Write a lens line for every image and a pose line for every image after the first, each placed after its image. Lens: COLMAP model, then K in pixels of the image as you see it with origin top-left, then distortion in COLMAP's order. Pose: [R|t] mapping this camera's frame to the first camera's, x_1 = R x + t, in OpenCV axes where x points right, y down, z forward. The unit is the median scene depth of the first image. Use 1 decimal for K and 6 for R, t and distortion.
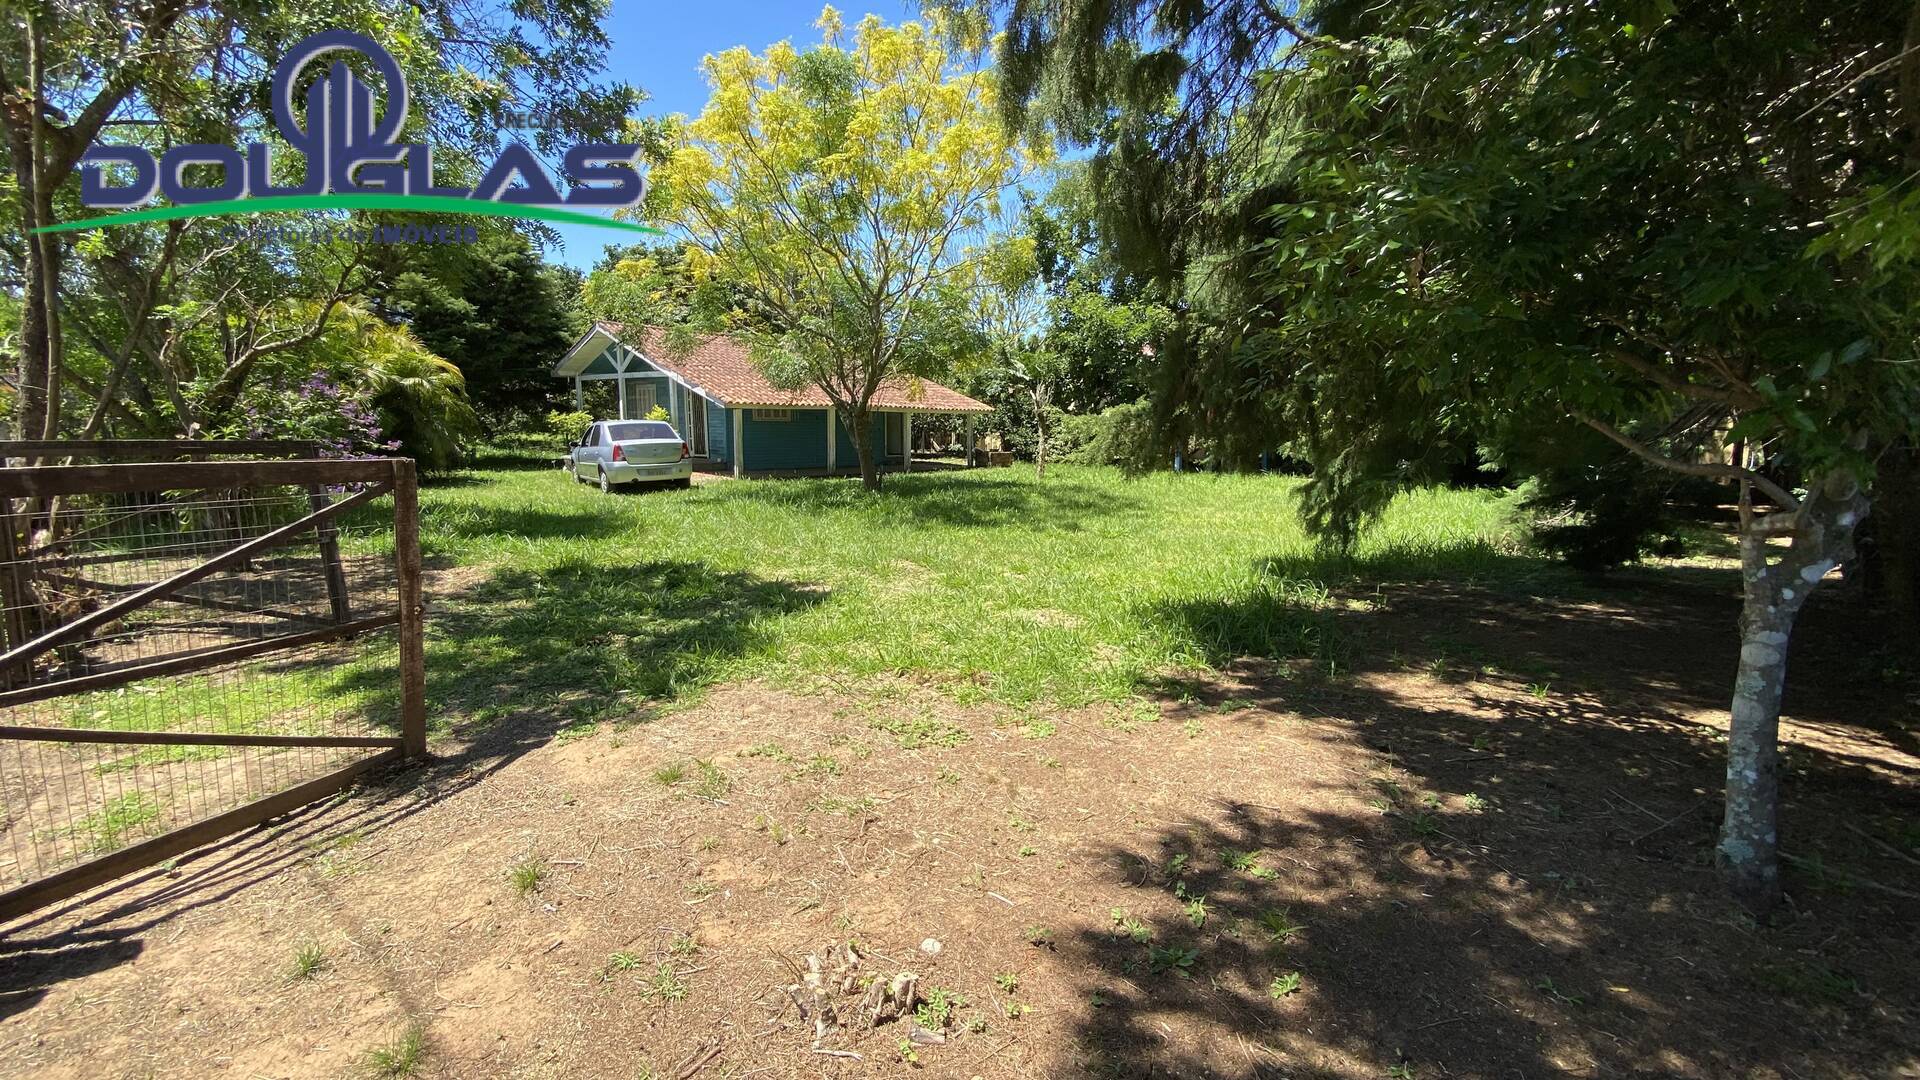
lens RADIAL K [[774.4, 0, 962.8], [0, 774.4, 541.1], [0, 0, 1]] dist [0.000469, -0.002018]
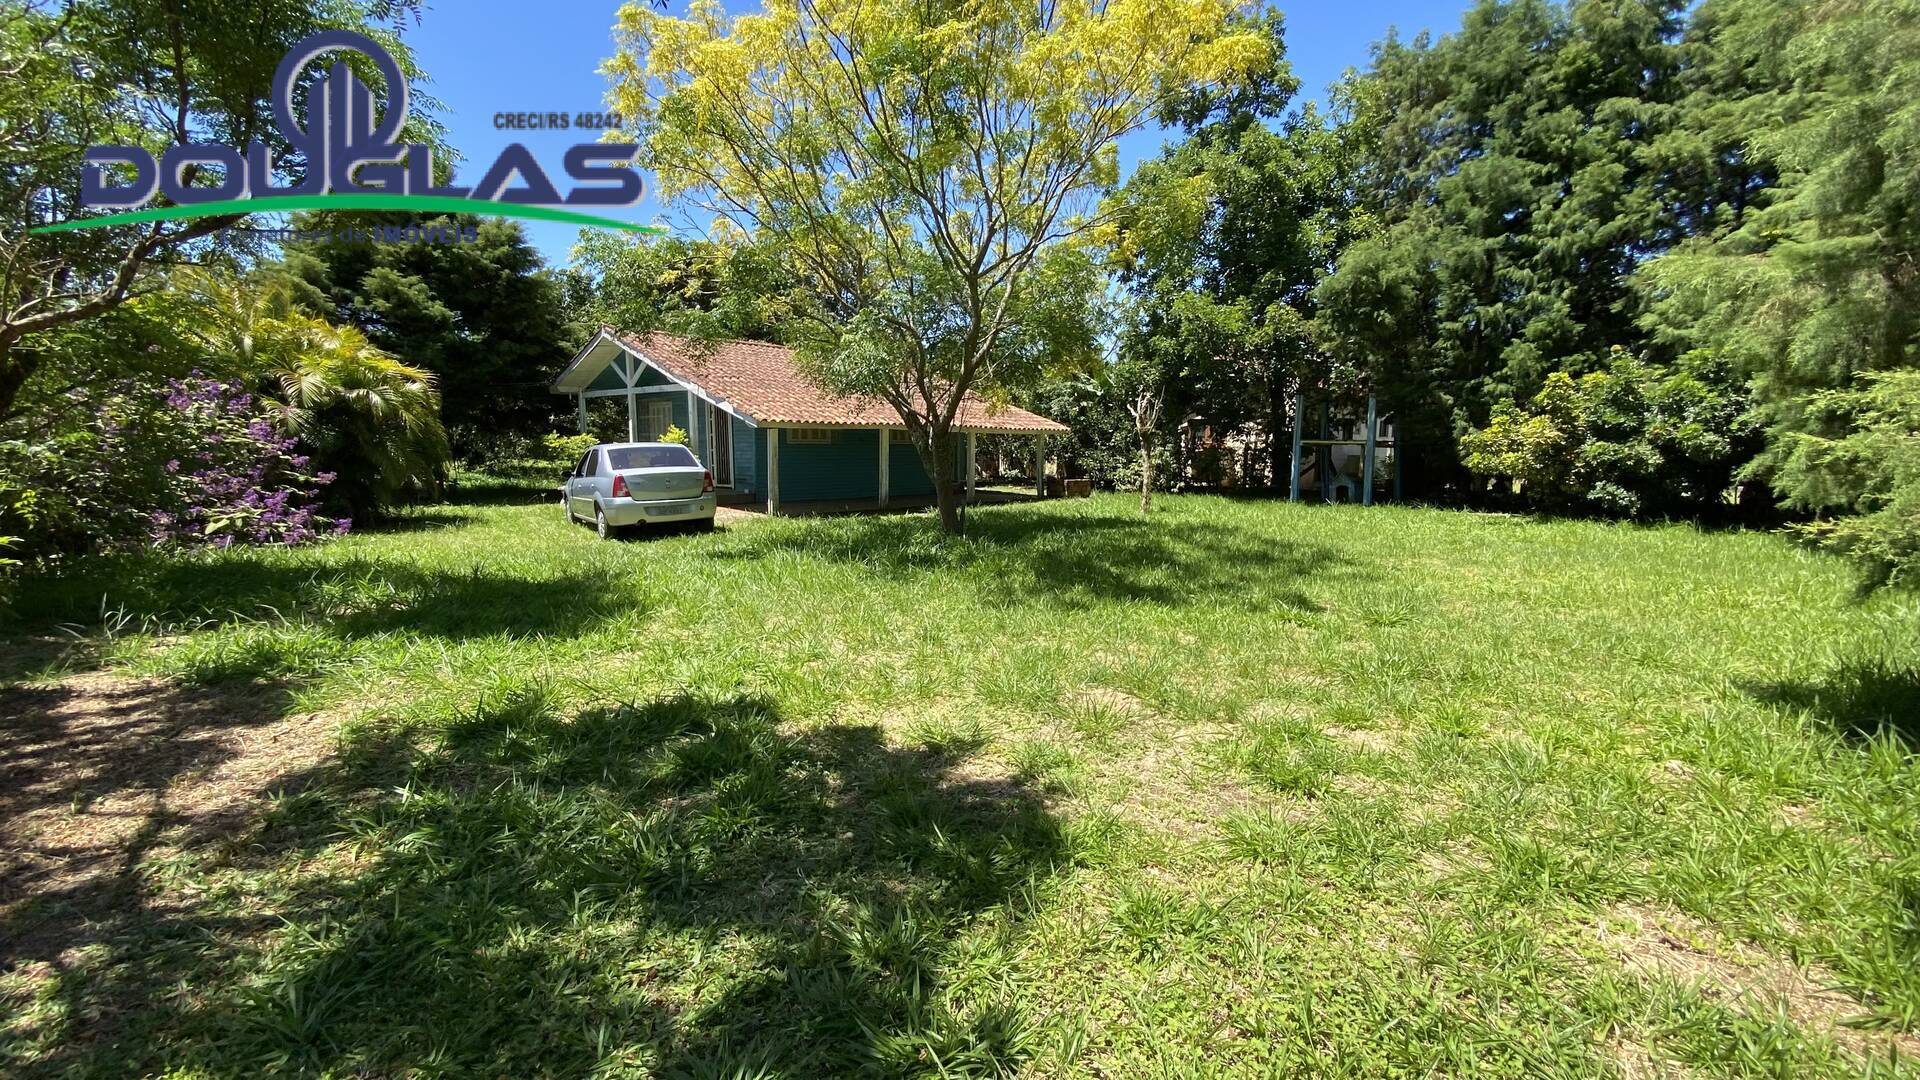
lens RADIAL K [[774.4, 0, 959.3], [0, 774.4, 536.5], [0, 0, 1]] dist [0.000469, -0.002018]
pose [[0.999747, -0.001765, -0.022422, -0.075308], [0.000966, 0.999366, -0.035589, -0.028775], [0.022471, 0.035558, 0.999115, 0.196539]]
